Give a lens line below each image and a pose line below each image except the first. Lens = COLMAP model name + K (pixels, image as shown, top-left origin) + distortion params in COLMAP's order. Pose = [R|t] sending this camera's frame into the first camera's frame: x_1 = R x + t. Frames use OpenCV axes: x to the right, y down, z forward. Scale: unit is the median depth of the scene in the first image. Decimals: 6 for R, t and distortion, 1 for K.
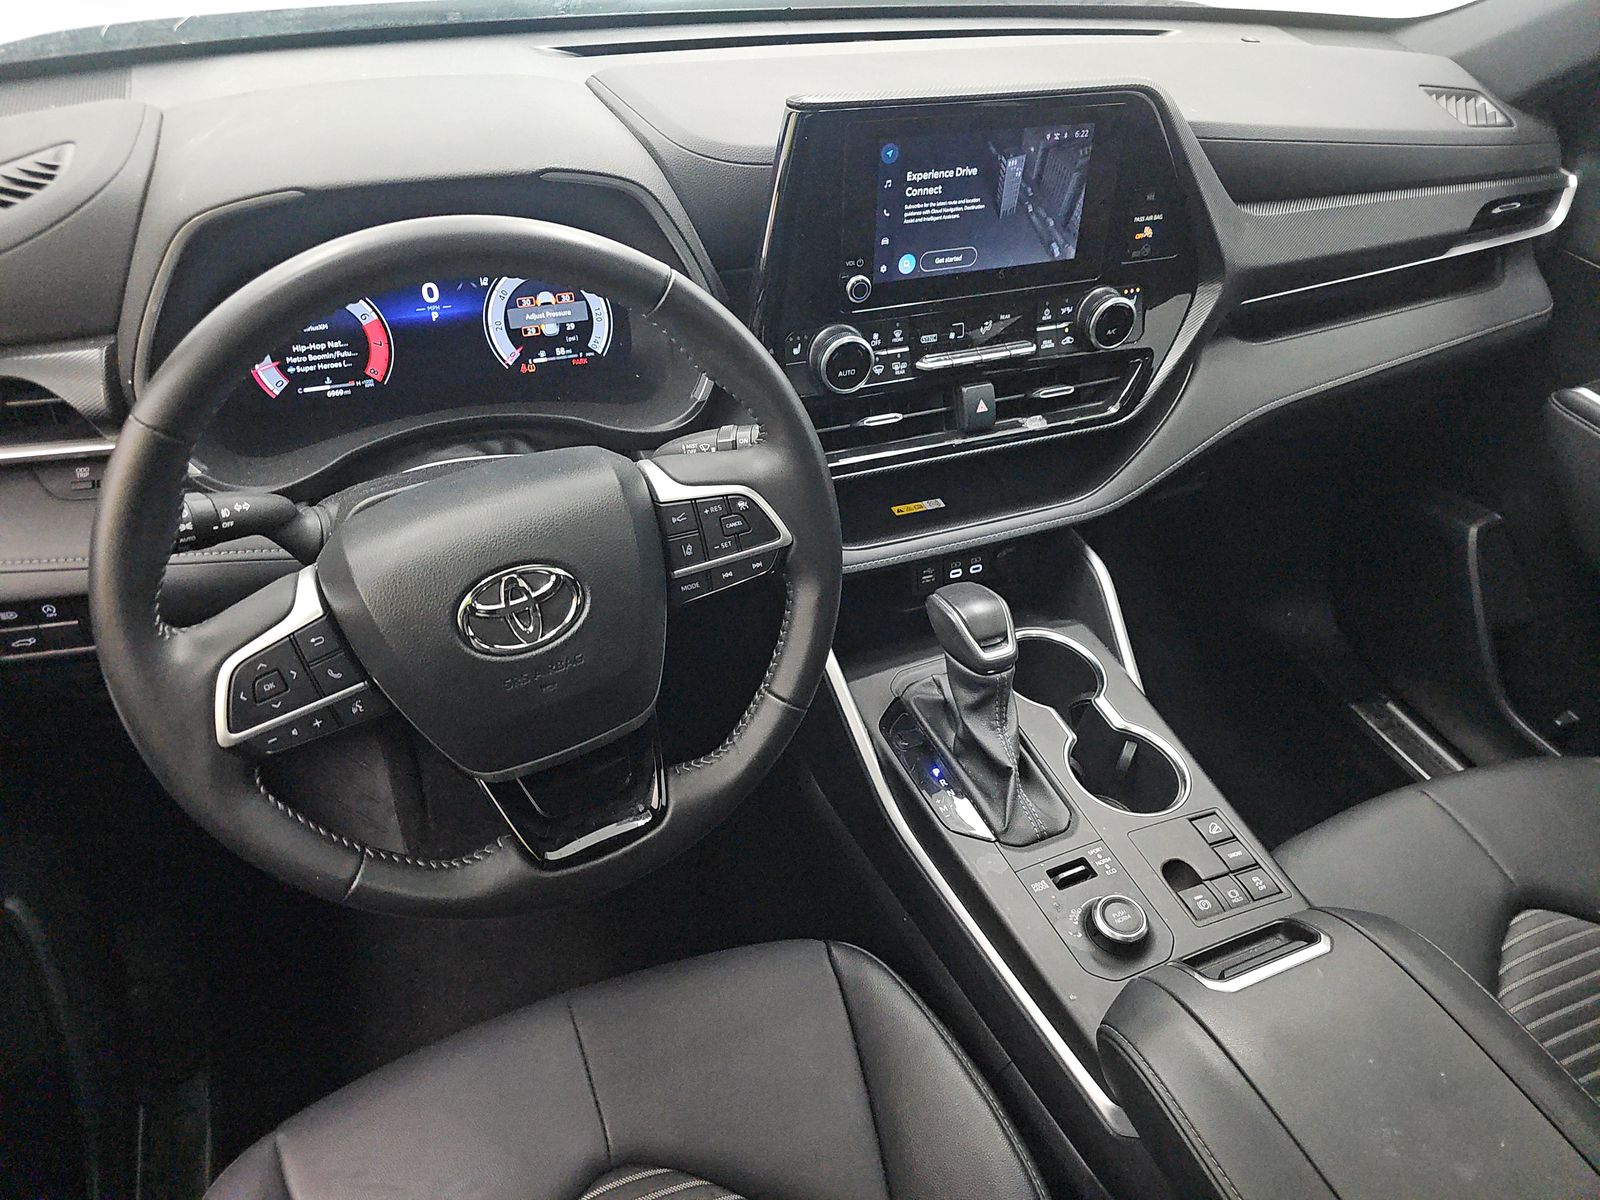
lens RADIAL K [[1078.0, 0, 786.2], [0, 1078.0, 602.0], [0, 0, 1]] dist [0.046052, -0.072283]
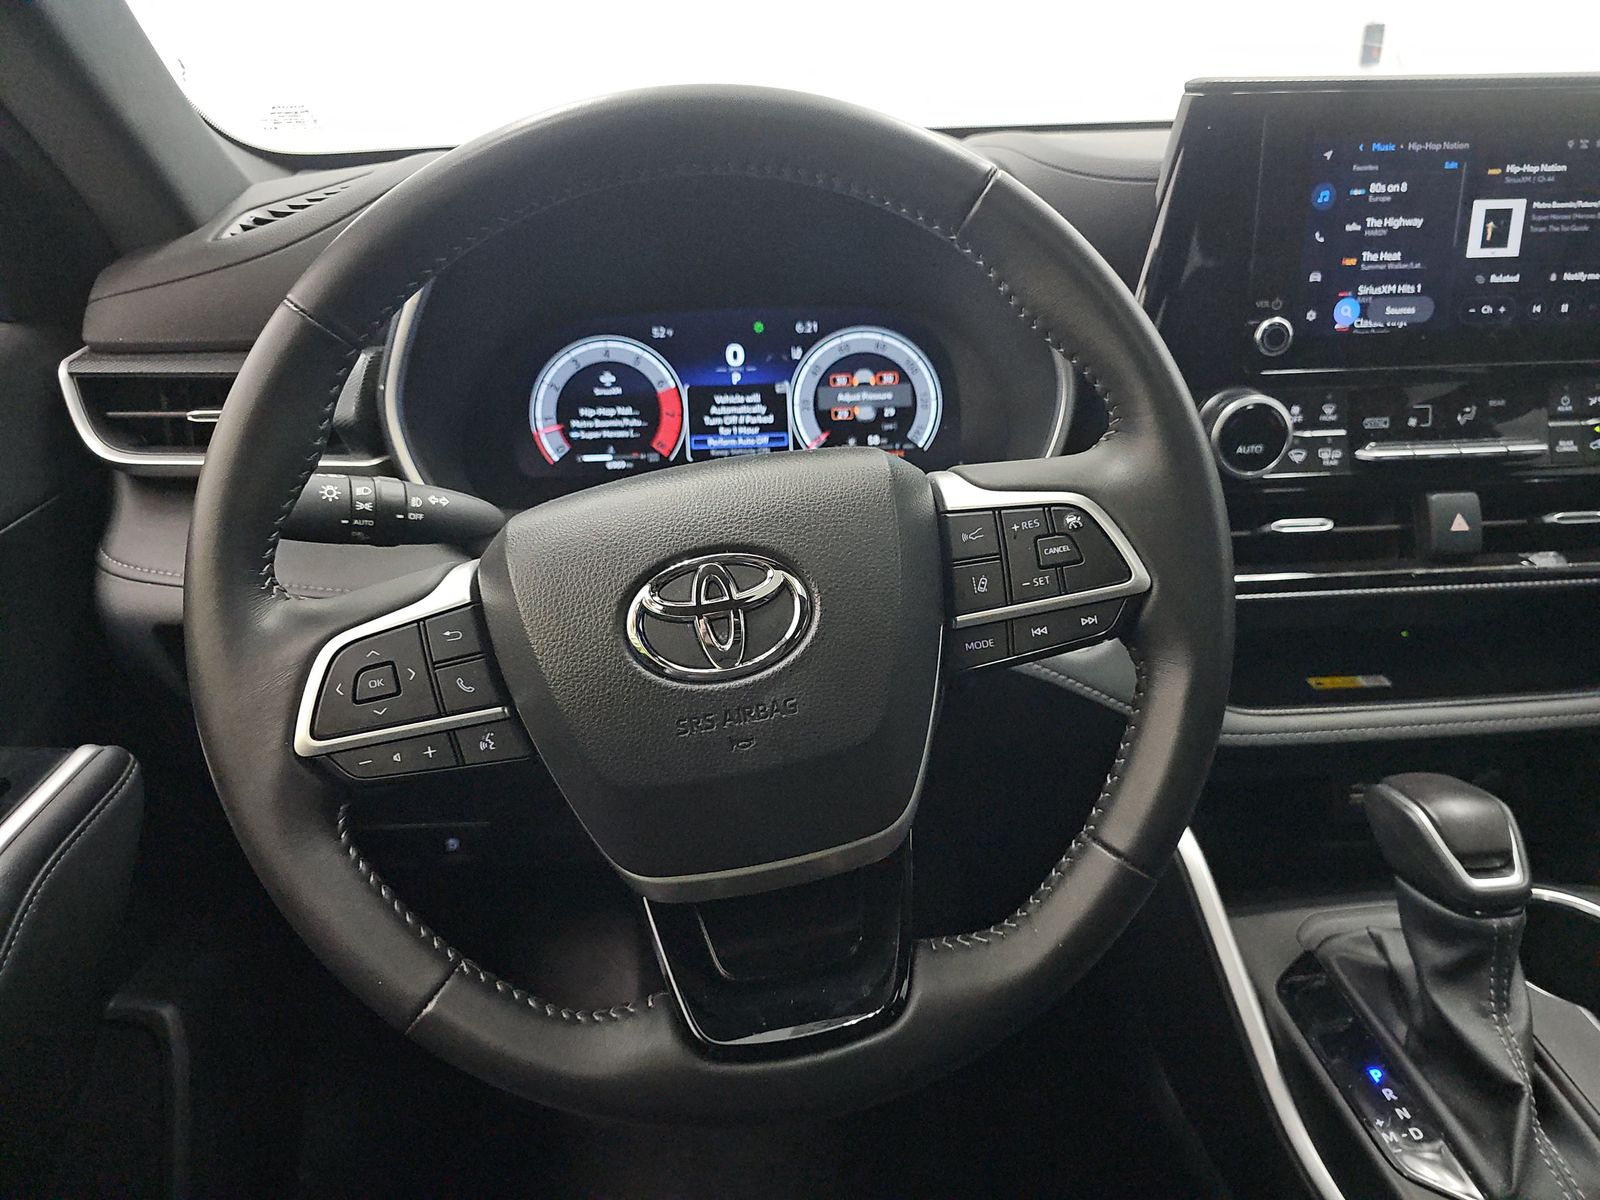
lens RADIAL K [[1078.0, 0, 786.2], [0, 1078.0, 602.0], [0, 0, 1]] dist [0.046052, -0.072283]
pose [[0.940099, 0.064537, -0.334737, 0.014252], [-0.155751, 0.954755, -0.253347, 0.113466], [0.303242, 0.290307, 0.907616, 0.278876]]
